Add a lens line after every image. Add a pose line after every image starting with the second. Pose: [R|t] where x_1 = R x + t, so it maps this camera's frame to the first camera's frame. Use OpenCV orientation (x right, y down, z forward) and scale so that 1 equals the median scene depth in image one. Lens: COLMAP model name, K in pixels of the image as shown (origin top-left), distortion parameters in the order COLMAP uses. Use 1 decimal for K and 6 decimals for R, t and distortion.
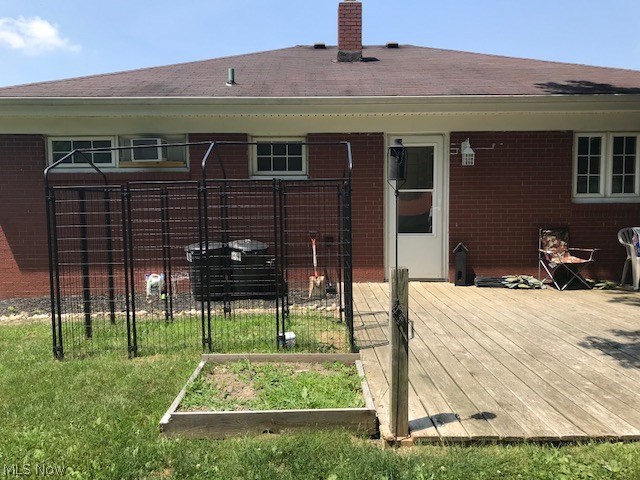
lens RADIAL K [[526.2, 0, 320.0], [0, 526.2, 240.0], [0, 0, 1]] dist [0.008752, -0.006316]
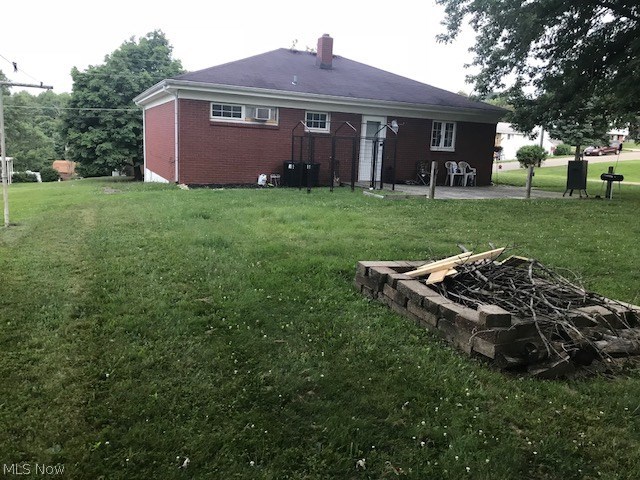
lens RADIAL K [[526.2, 0, 320.0], [0, 526.2, 240.0], [0, 0, 1]] dist [0.008752, -0.006316]
pose [[0.914325, -0.017206, 0.404616, -0.927173], [-0.025653, 0.994630, 0.100266, 0.105032], [-0.404168, -0.102056, 0.908973, -0.974634]]
